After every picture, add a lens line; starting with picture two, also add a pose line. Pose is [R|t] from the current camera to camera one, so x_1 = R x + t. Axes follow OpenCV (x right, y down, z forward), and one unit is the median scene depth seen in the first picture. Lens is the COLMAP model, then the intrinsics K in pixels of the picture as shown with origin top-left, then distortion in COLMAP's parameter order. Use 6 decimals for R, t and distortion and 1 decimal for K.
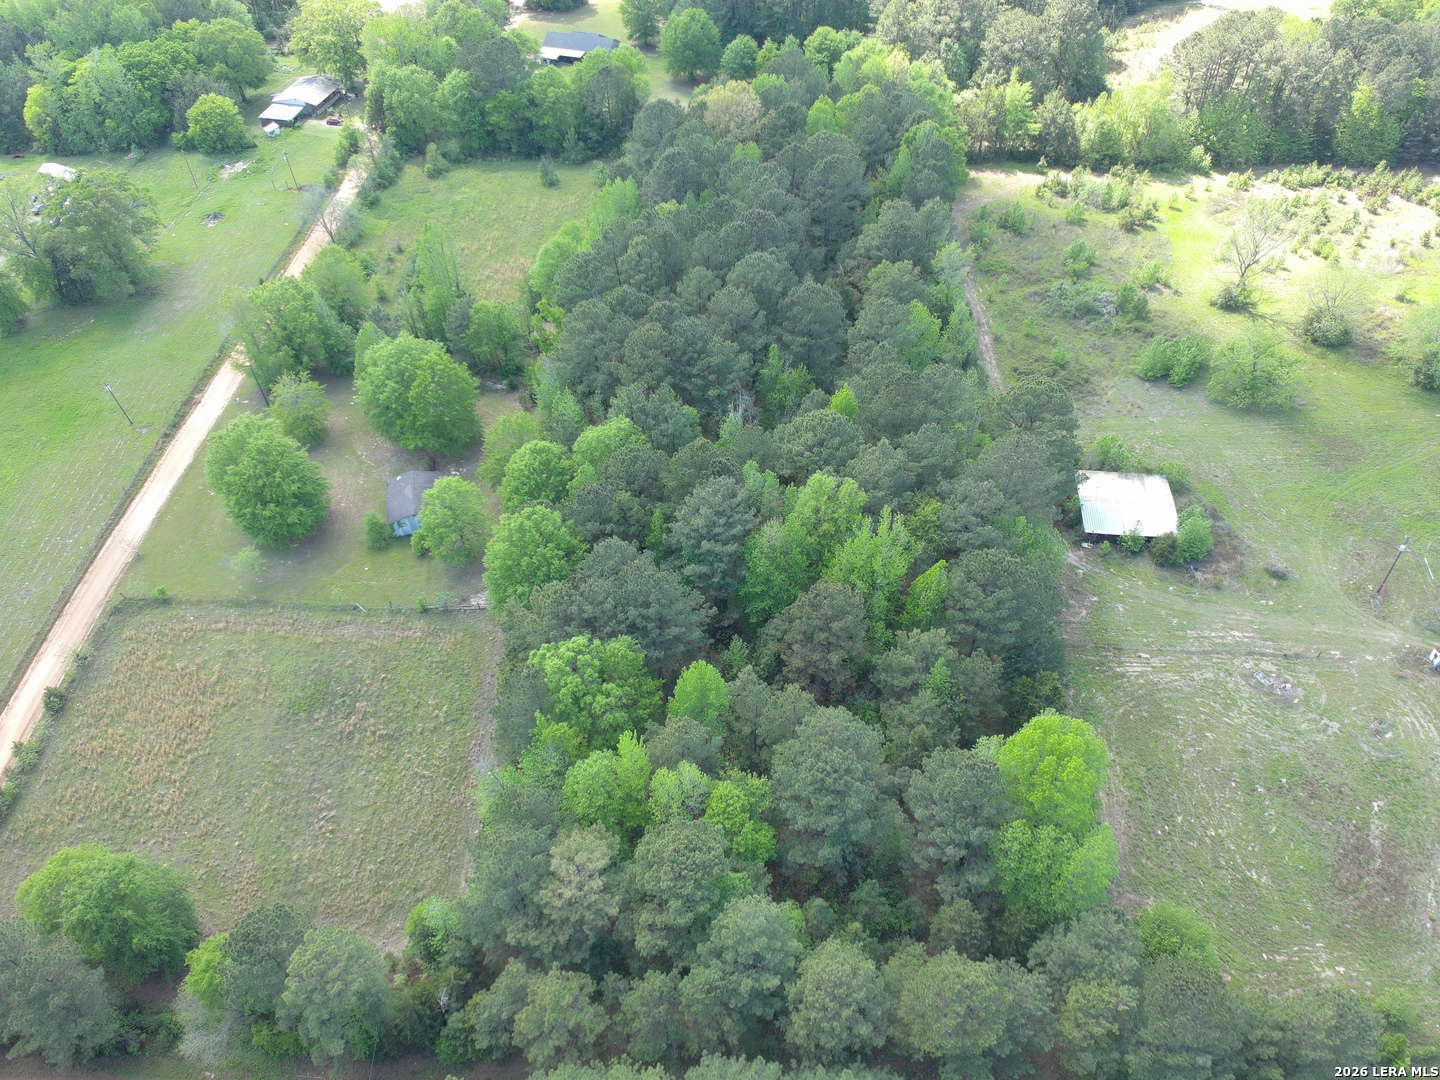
lens RADIAL K [[1040.8, 0, 715.5], [0, 1040.8, 541.4], [0, 0, 1]] dist [0.158324, -0.207745]
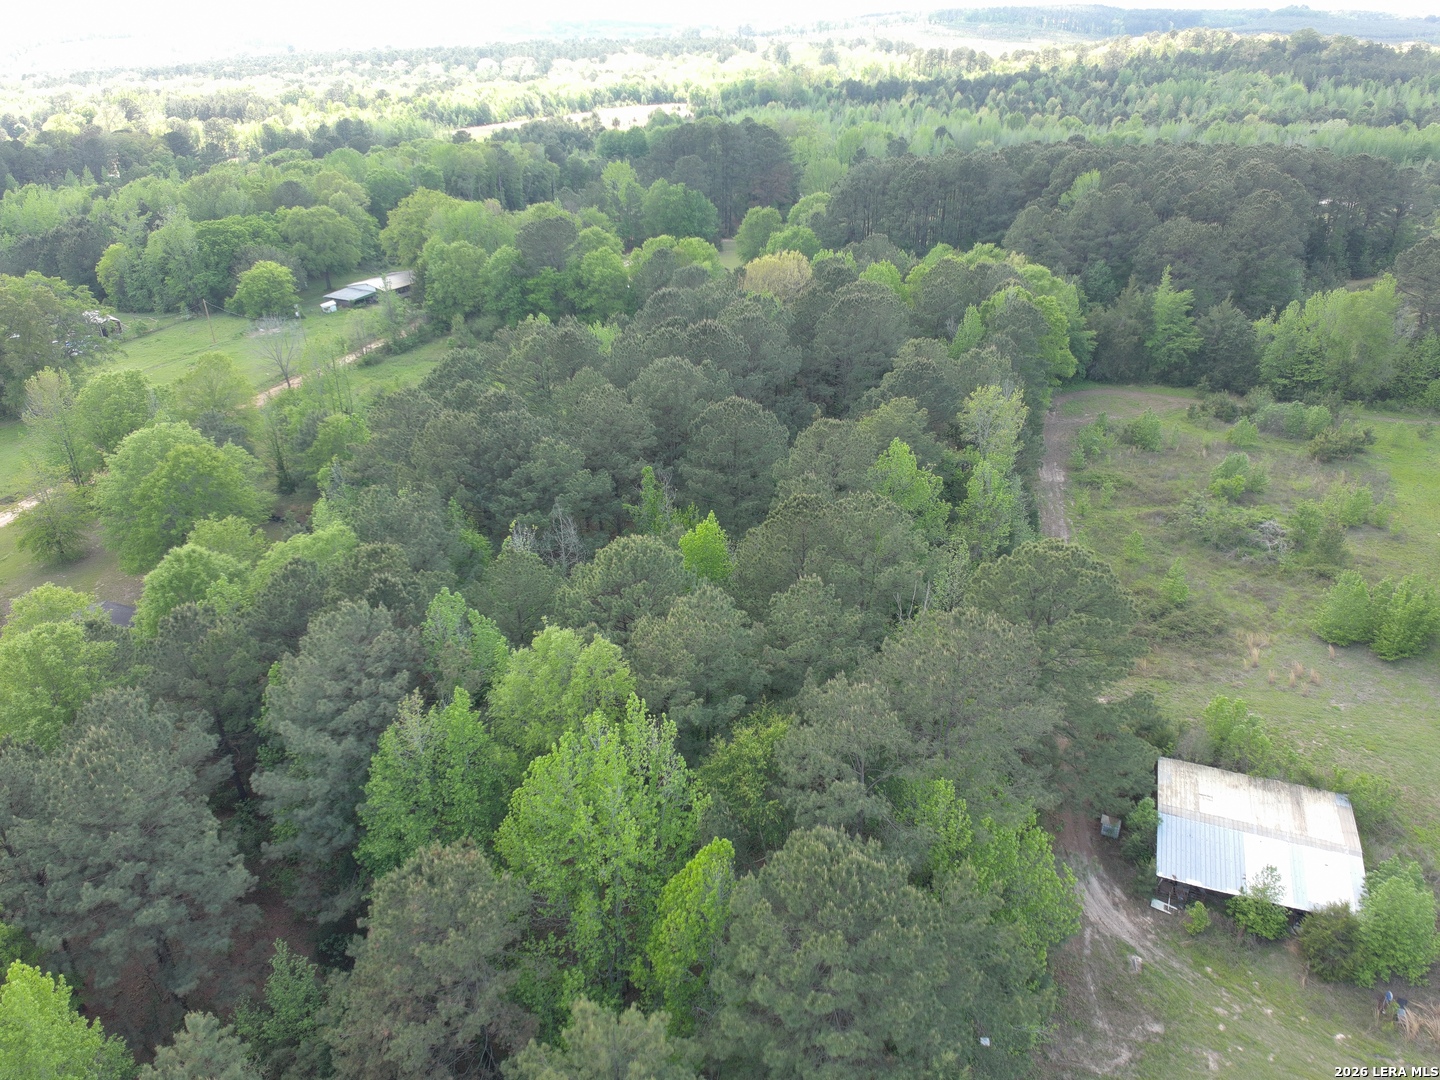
lens RADIAL K [[1040.8, 0, 715.5], [0, 1040.8, 541.4], [0, 0, 1]] dist [0.158324, -0.207745]
pose [[0.969126, 0.117236, -0.216913, 0.232762], [-0.178376, 0.940712, -0.288519, 0.023030], [0.170228, 0.318303, 0.932580, 0.448750]]
